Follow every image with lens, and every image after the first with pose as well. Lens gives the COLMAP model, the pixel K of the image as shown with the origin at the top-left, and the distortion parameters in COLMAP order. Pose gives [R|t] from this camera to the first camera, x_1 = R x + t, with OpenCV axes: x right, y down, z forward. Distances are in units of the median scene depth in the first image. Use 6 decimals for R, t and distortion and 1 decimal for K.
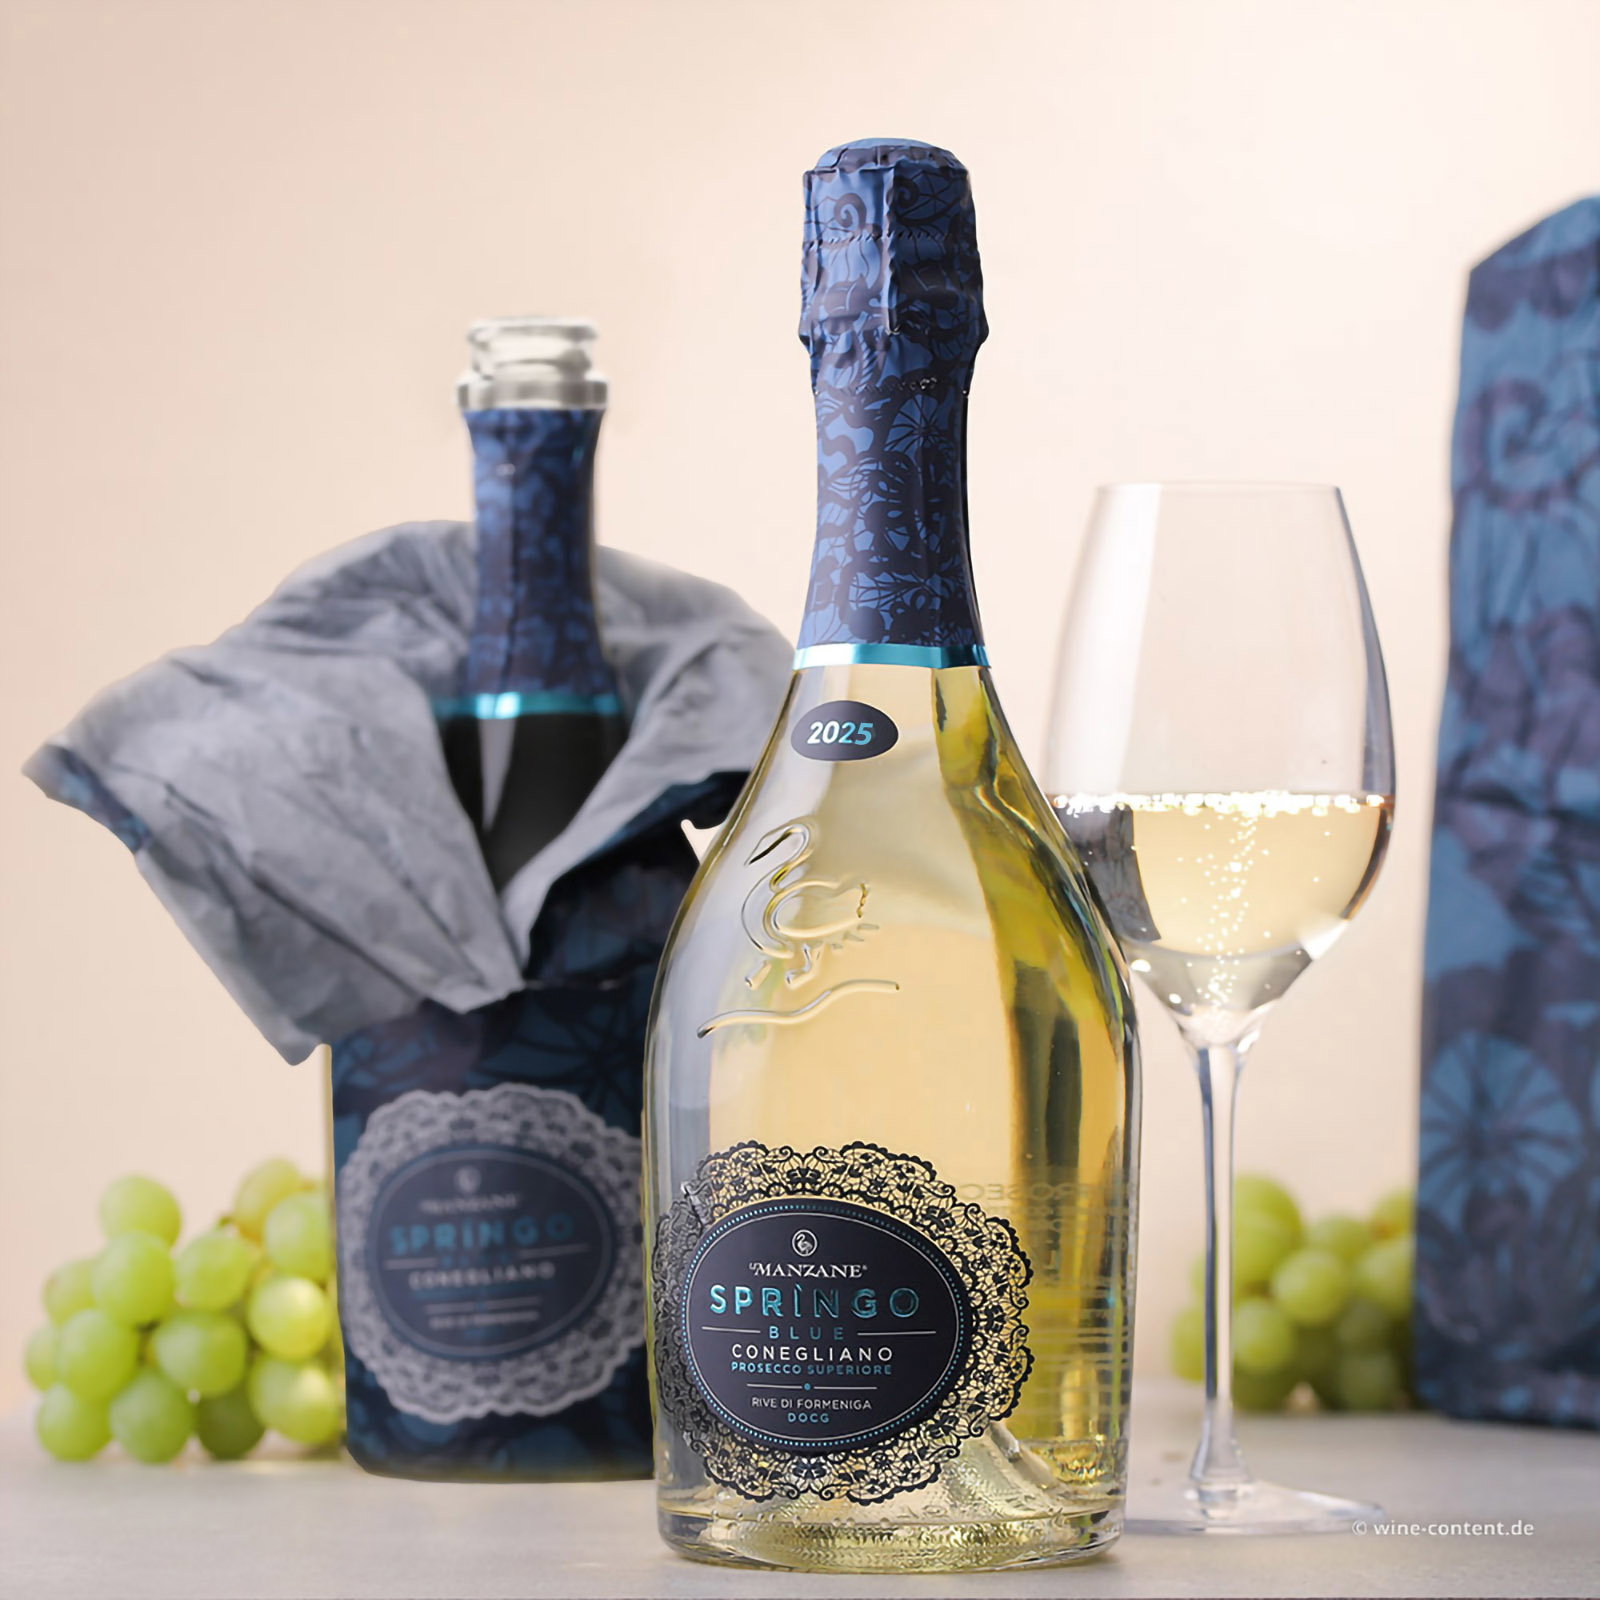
lens RADIAL K [[7185.8, 0, 800.0], [0, 7185.8, 800.0], [0, 0, 1]] dist [-0.276204, -1.788805]
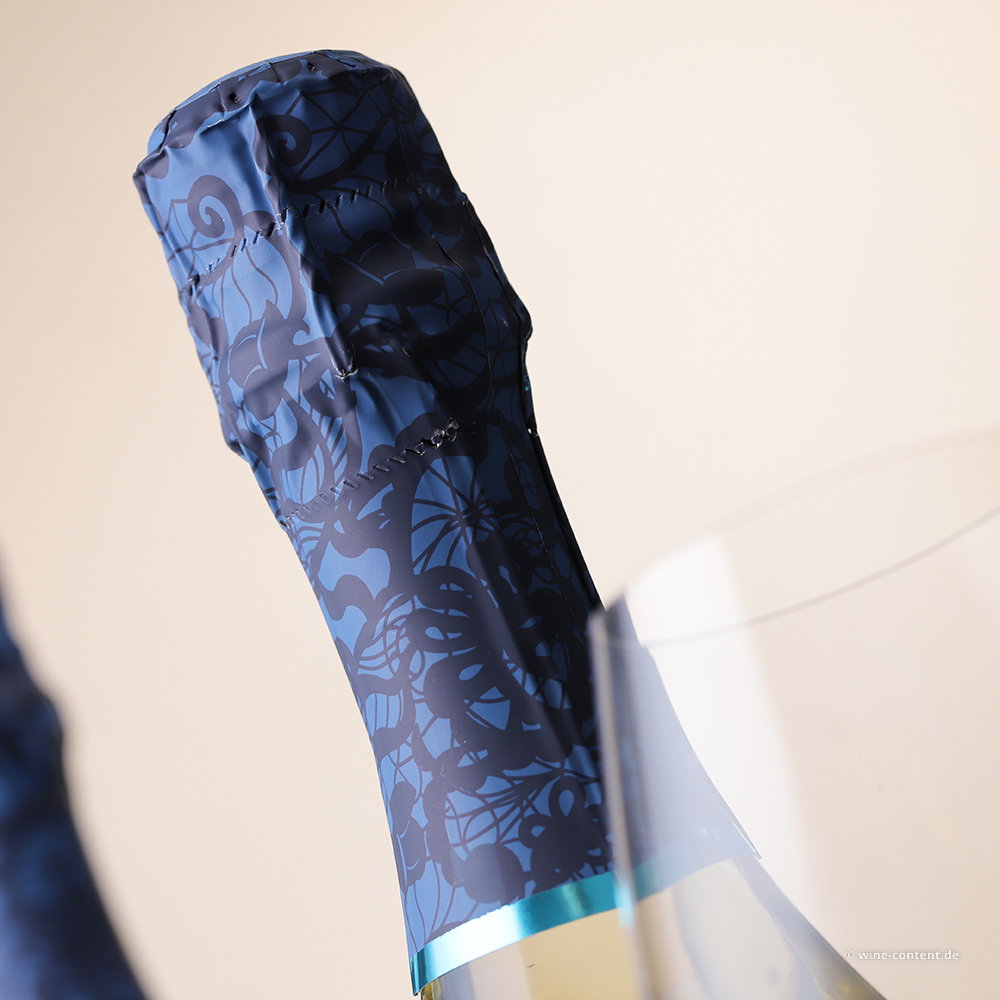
lens RADIAL K [[4491.2, 0, 500.0], [0, 4491.2, 500.0], [0, 0, 1]] dist [-0.276204, -1.788805]
pose [[0.919697, -0.371484, -0.127112, 0.064915], [0.358003, 0.926359, -0.117015, -0.010390], [0.161221, 0.062112, 0.984962, 0.653333]]
